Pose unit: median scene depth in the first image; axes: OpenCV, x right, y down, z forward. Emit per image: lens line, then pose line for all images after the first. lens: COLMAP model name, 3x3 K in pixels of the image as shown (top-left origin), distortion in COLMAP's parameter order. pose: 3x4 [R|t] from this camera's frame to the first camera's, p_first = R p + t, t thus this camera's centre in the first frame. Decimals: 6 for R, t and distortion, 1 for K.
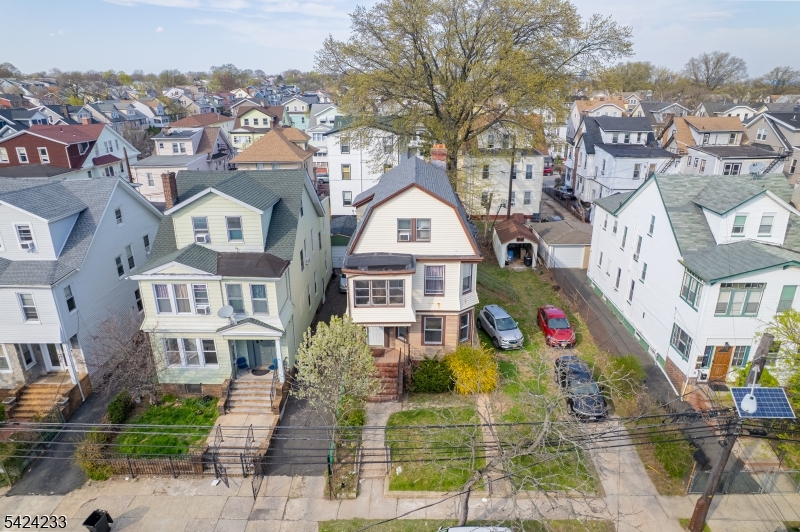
lens RADIAL K [[509.8, 0, 399.6], [0, 509.8, 273.7], [0, 0, 1]] dist [-0.067759, 0.056694]
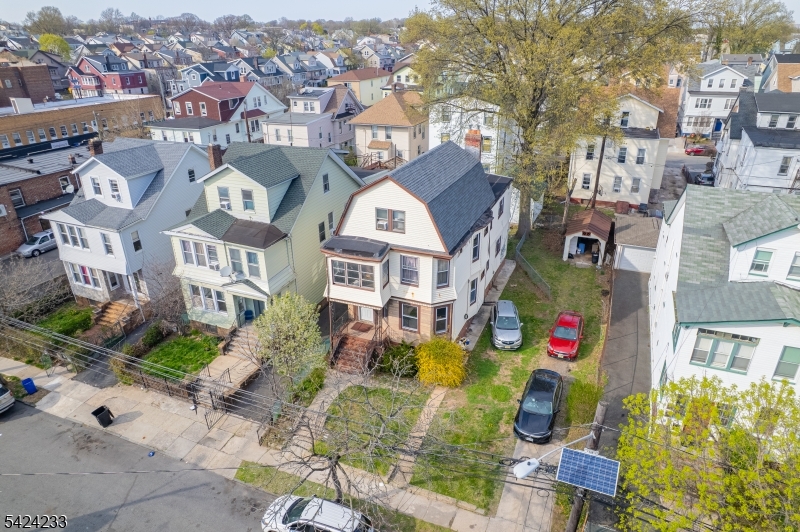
lens RADIAL K [[509.8, 0, 400.6], [0, 509.8, 271.9], [0, 0, 1]] dist [-0.067759, 0.056694]
pose [[0.931441, 0.154070, -0.329668, 0.397107], [-0.124278, 0.986159, 0.109747, -0.096584], [0.342014, -0.061252, 0.937696, 0.028601]]
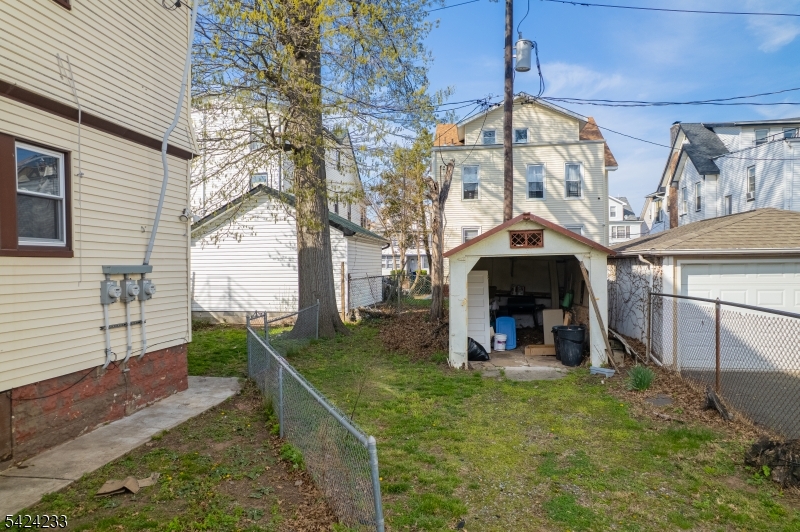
lens RADIAL K [[509.8, 0, 401.4], [0, 509.8, 277.2], [0, 0, 1]] dist [-0.067759, 0.056694]
pose [[0.992646, 0.000094, -0.121055, 0.351781], [-0.039477, 0.945582, -0.322980, 0.042593], [0.114437, 0.325384, 0.938632, 1.317962]]
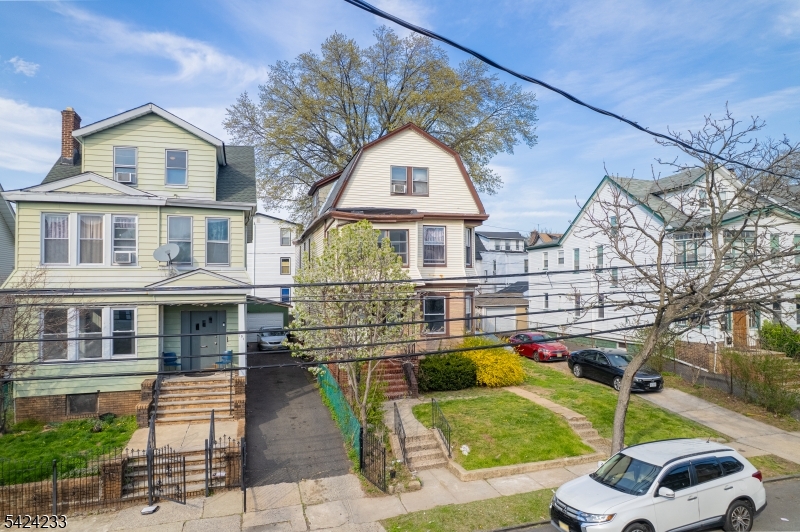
lens RADIAL K [[509.8, 0, 398.3], [0, 509.8, 269.9], [0, 0, 1]] dist [-0.067759, 0.056694]
pose [[0.950726, 0.007886, 0.309933, -0.242369], [0.111035, 0.924706, -0.364130, 0.344125], [-0.289468, 0.380601, 0.878266, 0.320448]]
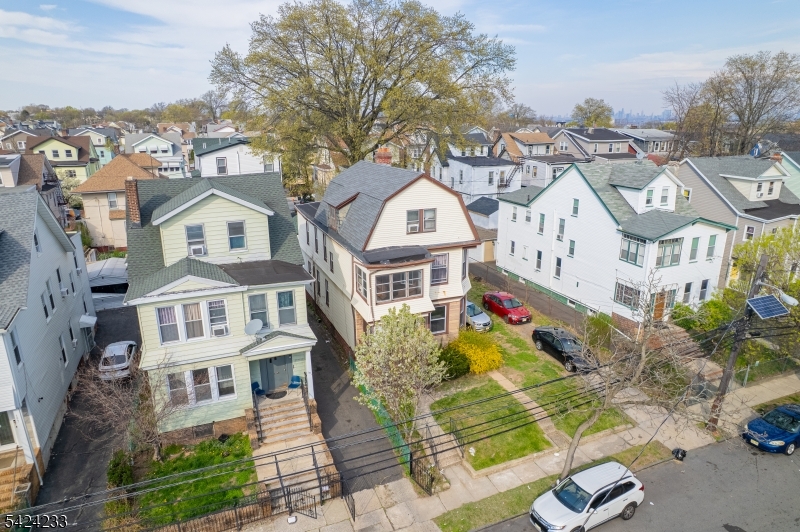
lens RADIAL K [[509.8, 0, 398.5], [0, 509.8, 272.7], [0, 0, 1]] dist [-0.067759, 0.056694]
pose [[0.913805, -0.116886, 0.388972, -0.414031], [0.143008, 0.988961, -0.038783, 0.048830], [-0.380145, 0.091066, 0.920433, 0.086406]]
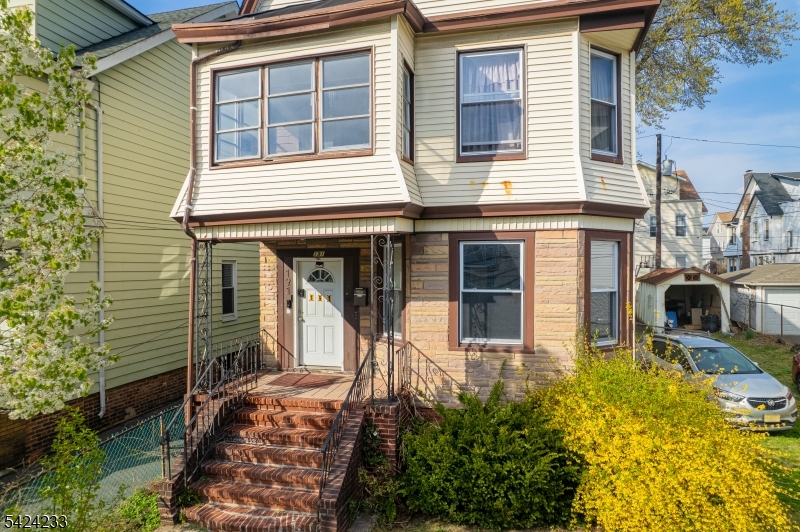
lens RADIAL K [[509.8, 0, 395.0], [0, 509.8, 271.6], [0, 0, 1]] dist [-0.067759, 0.056694]
pose [[0.976181, 0.005867, -0.216879, 0.079933], [-0.079163, 0.940347, -0.330878, 0.210803], [0.202000, 0.340165, 0.918414, 0.761999]]
